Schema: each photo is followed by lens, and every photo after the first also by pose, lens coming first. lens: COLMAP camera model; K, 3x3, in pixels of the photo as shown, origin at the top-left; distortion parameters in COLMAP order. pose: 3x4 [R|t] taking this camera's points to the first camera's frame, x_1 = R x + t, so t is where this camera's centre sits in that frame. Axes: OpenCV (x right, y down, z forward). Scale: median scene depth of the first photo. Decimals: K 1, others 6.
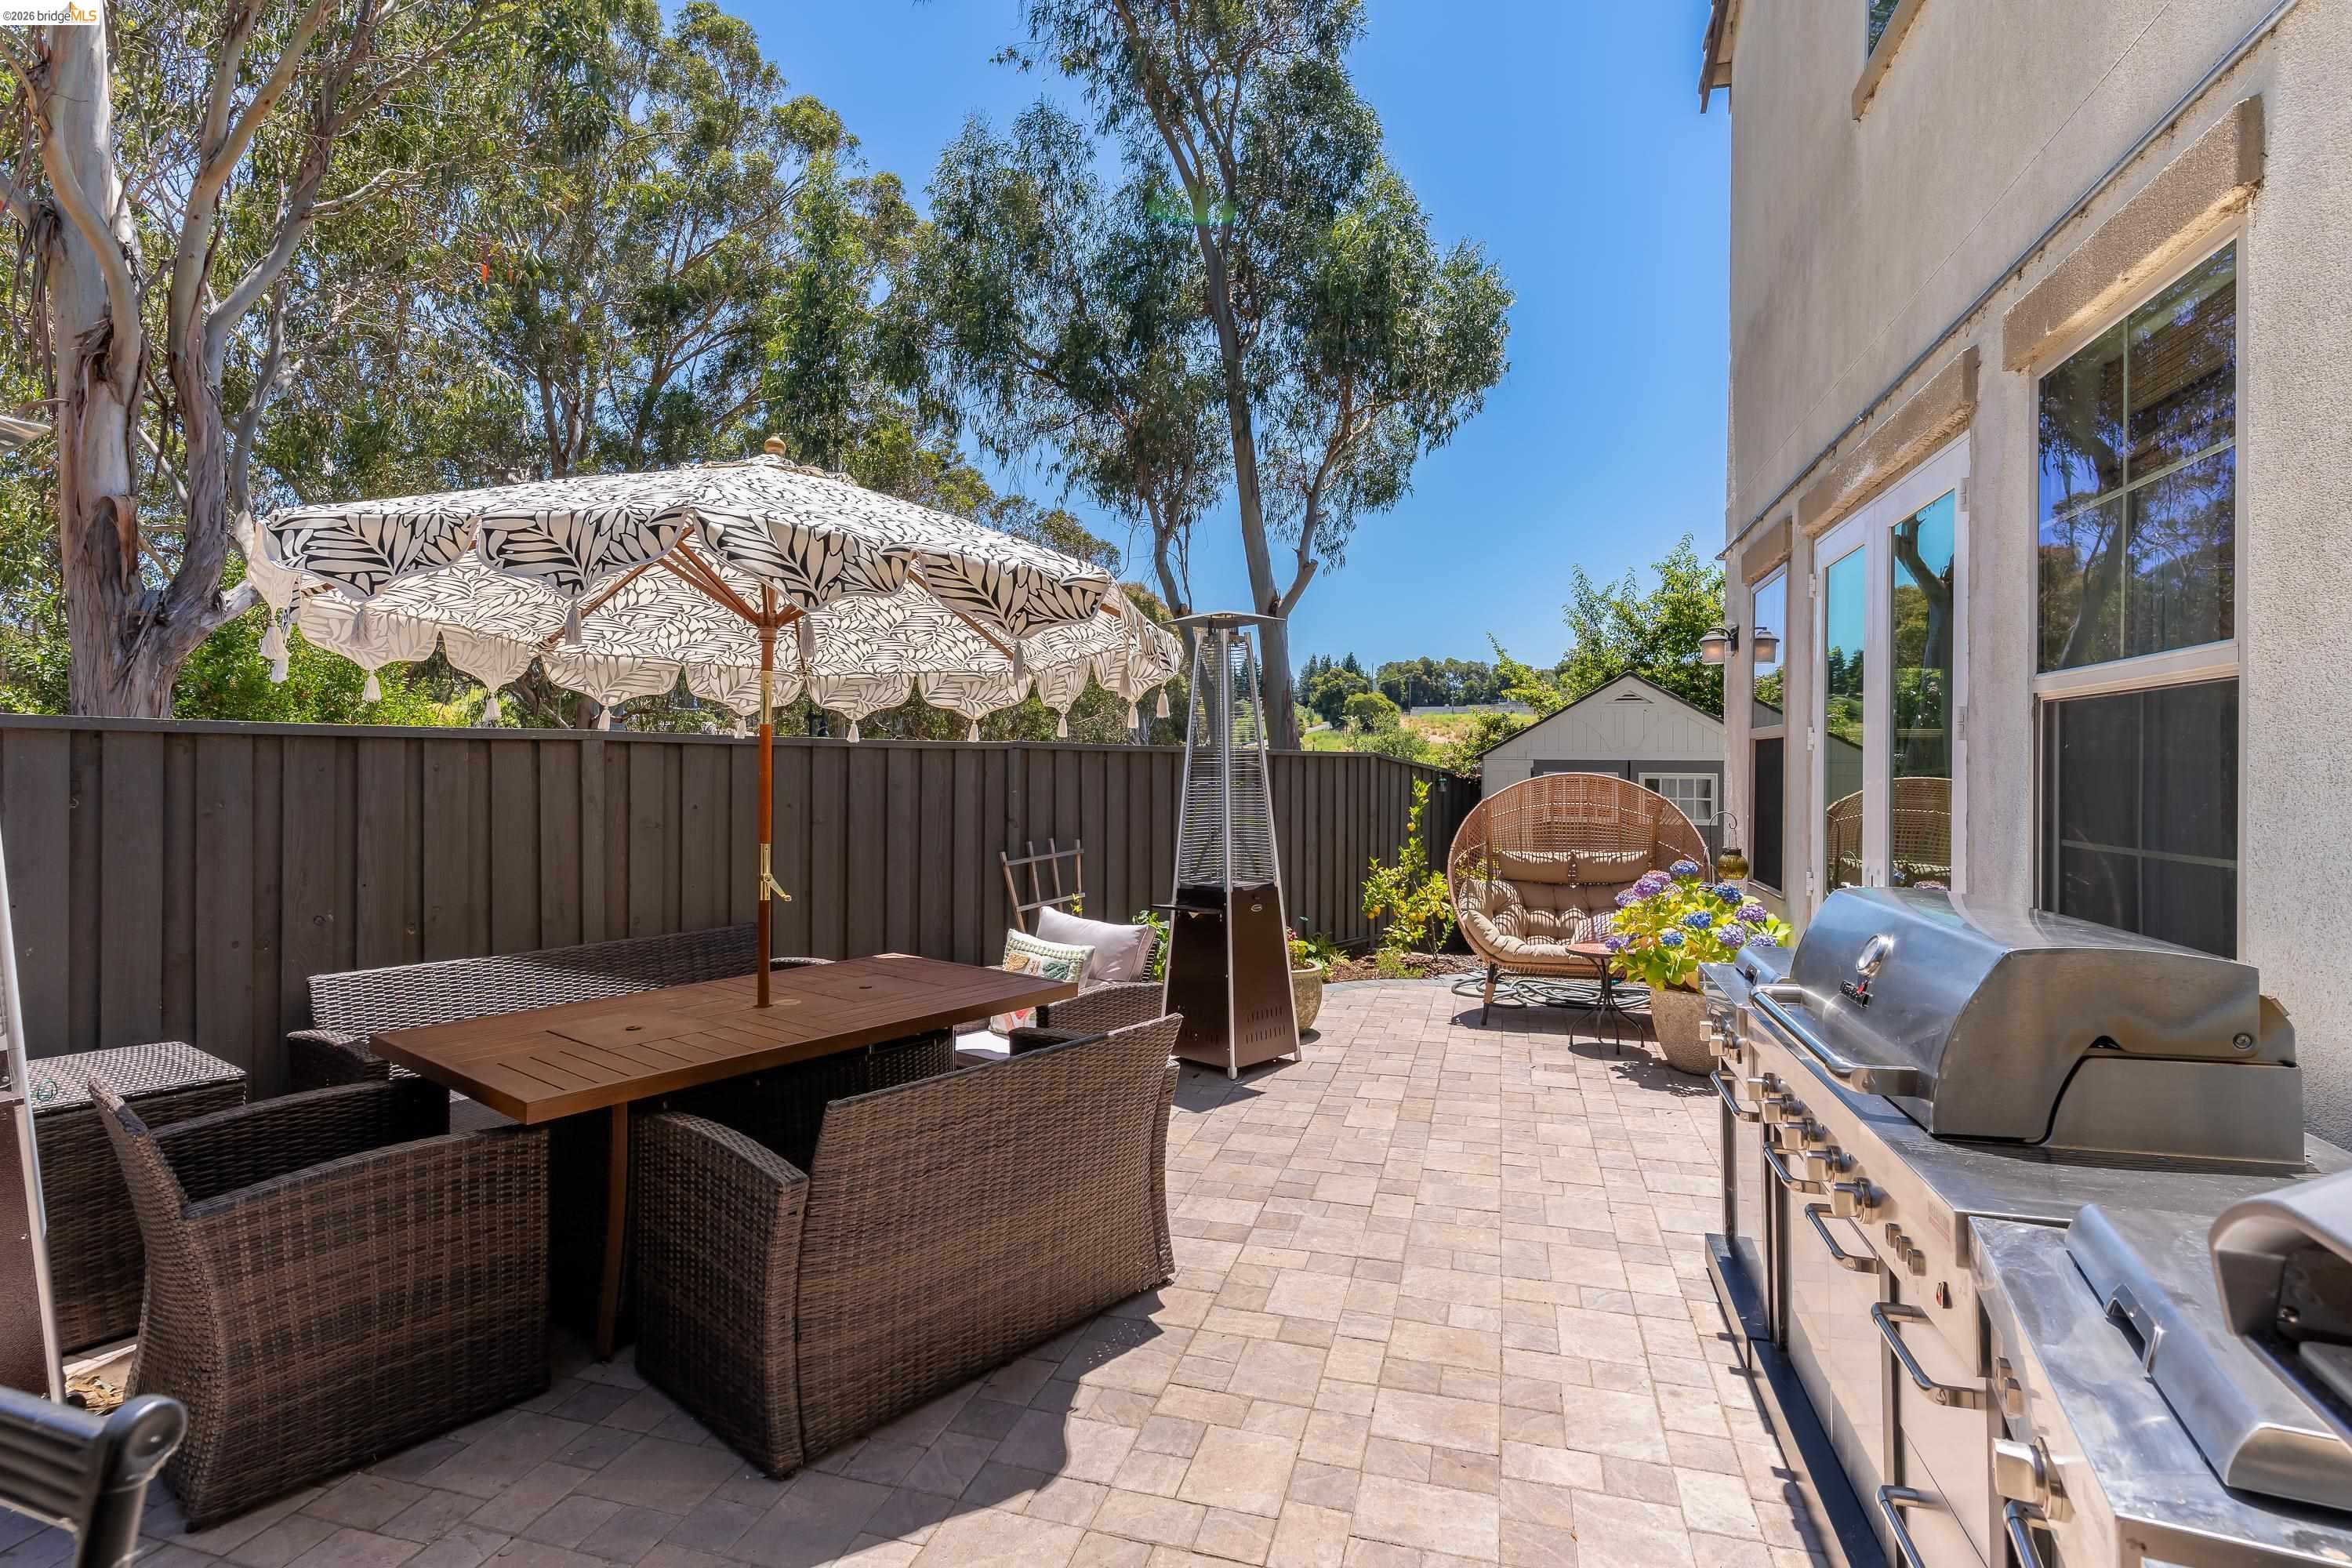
lens RADIAL K [[1161.7, 0, 1176.0], [0, 1161.7, 784.0], [0, 0, 1]] dist [0.000001, 0.000066]
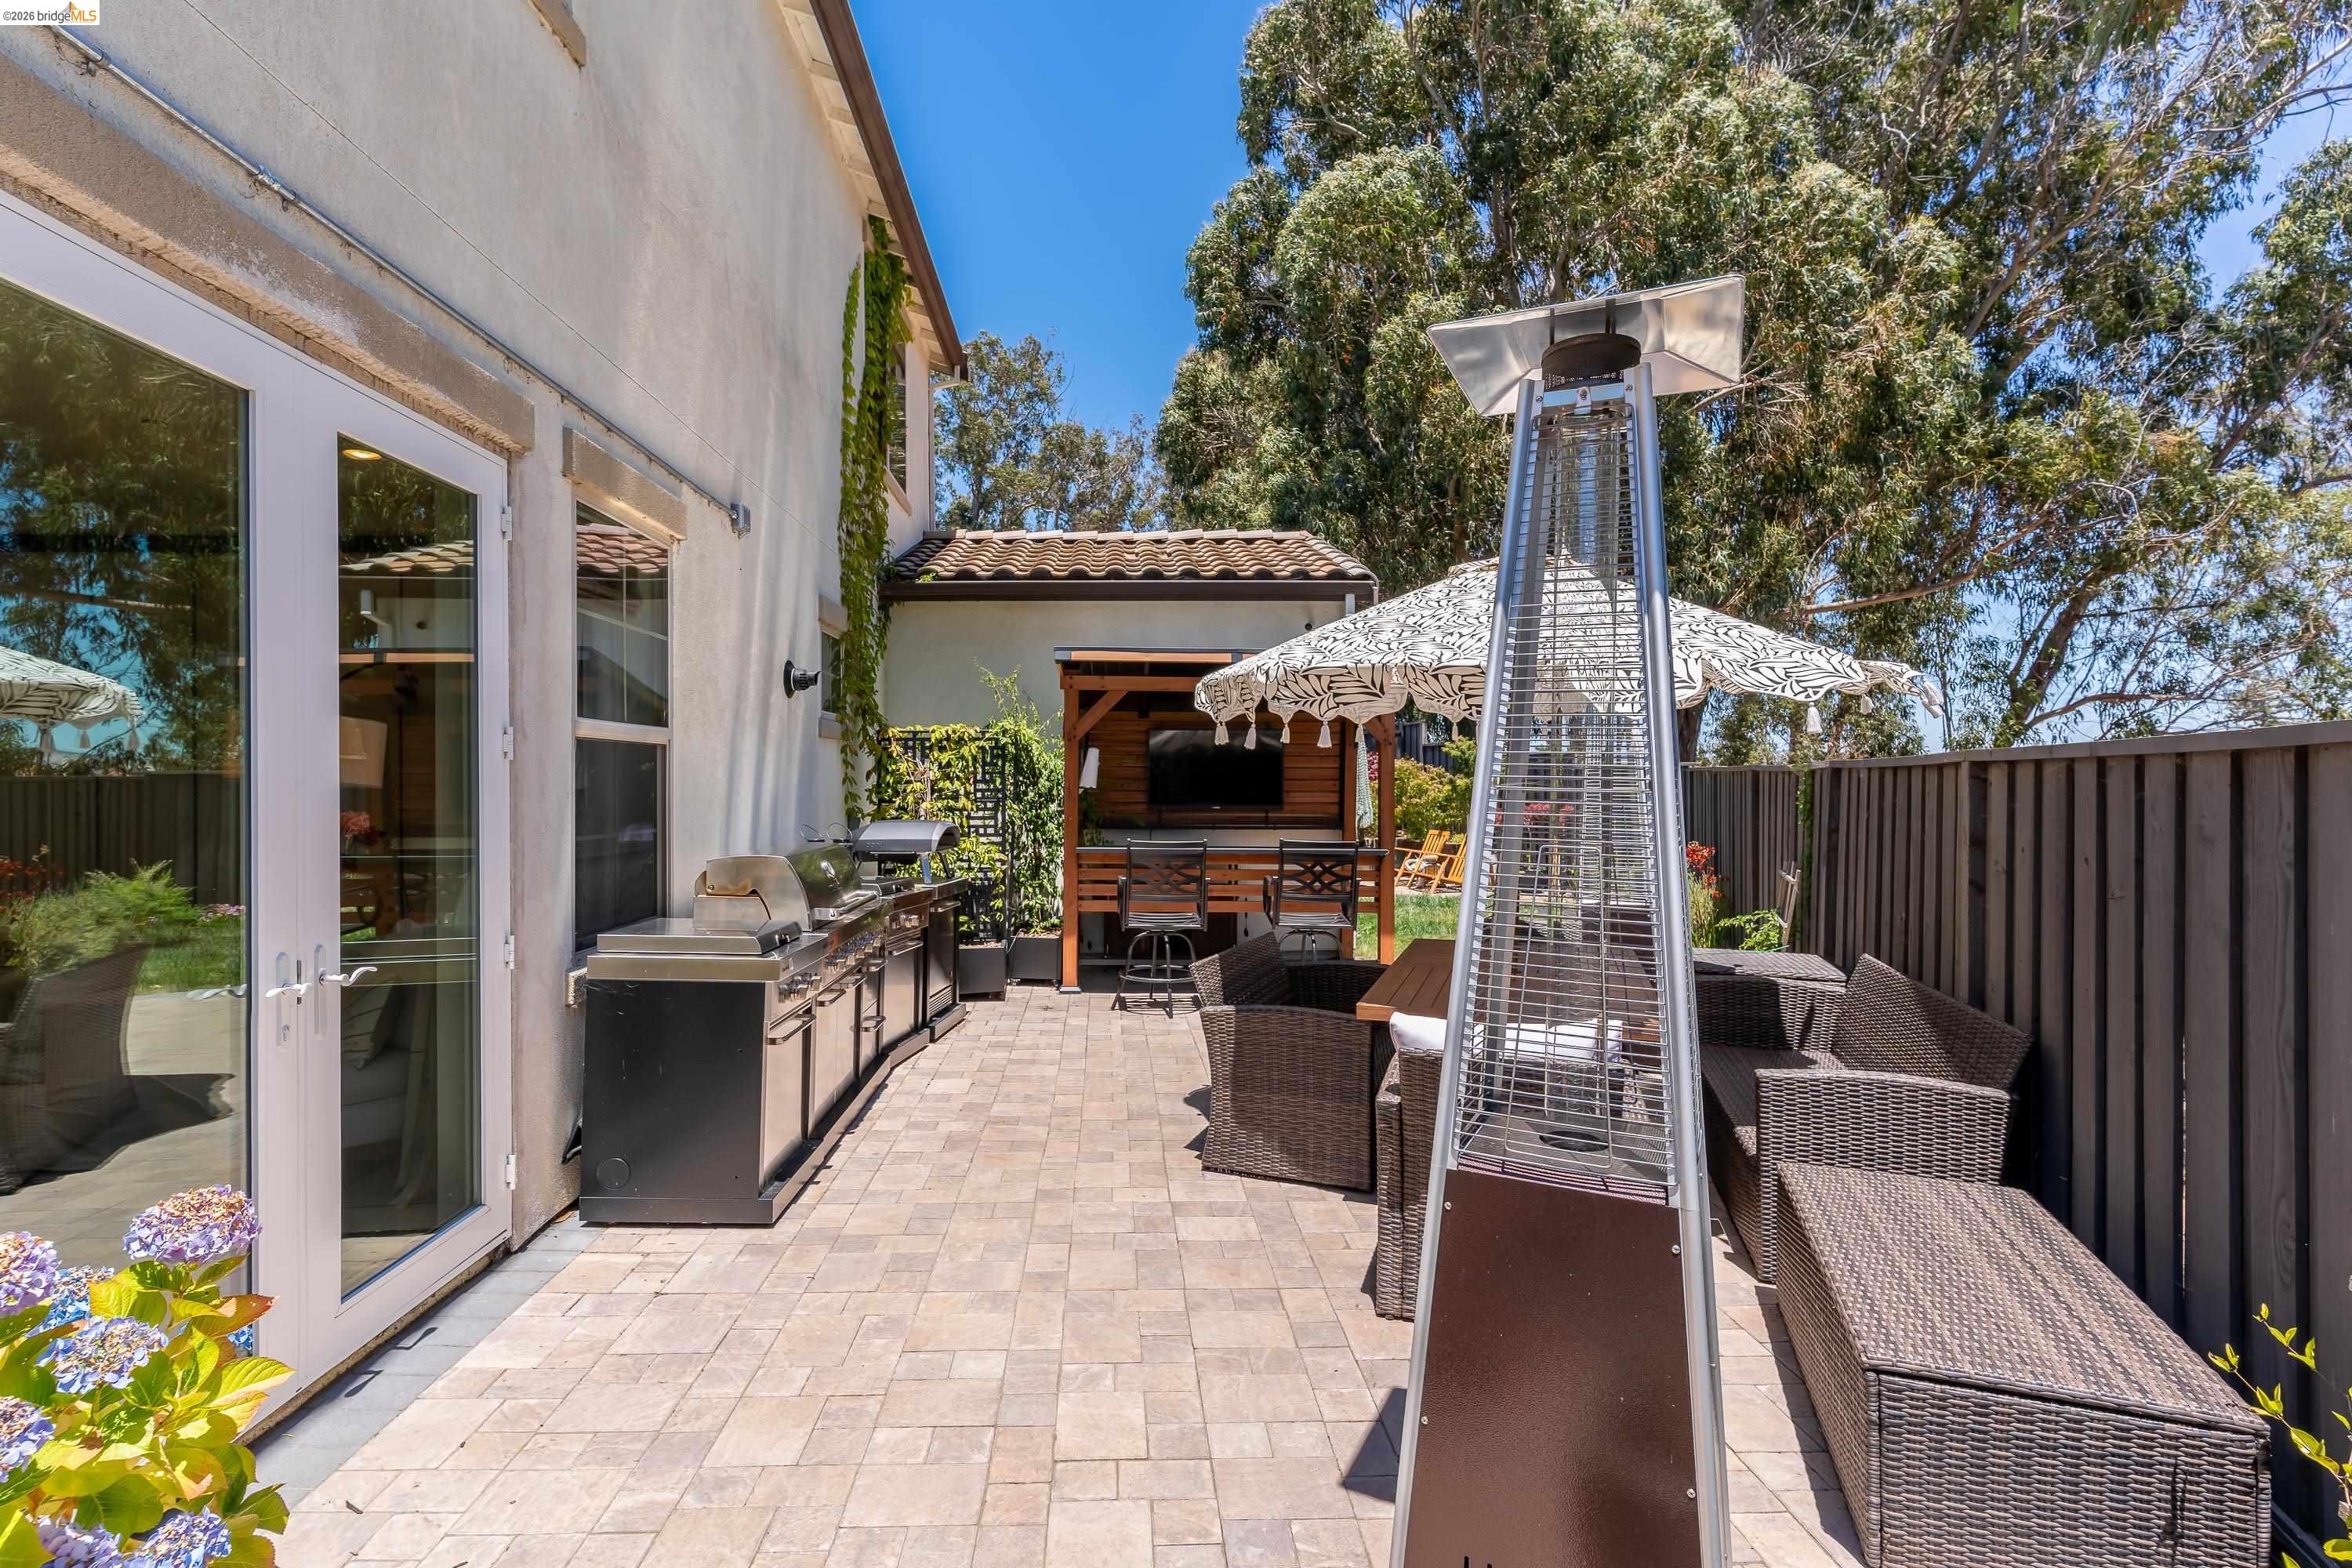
lens RADIAL K [[1161.7, 0, 1176.0], [0, 1161.7, 784.0], [0, 0, 1]] dist [0.000001, 0.000066]
pose [[-0.946827, -0.008698, -0.321627, 0.539775], [-0.010636, 0.999934, 0.004269, -0.031522], [0.321569, 0.007463, -0.946857, 2.629702]]
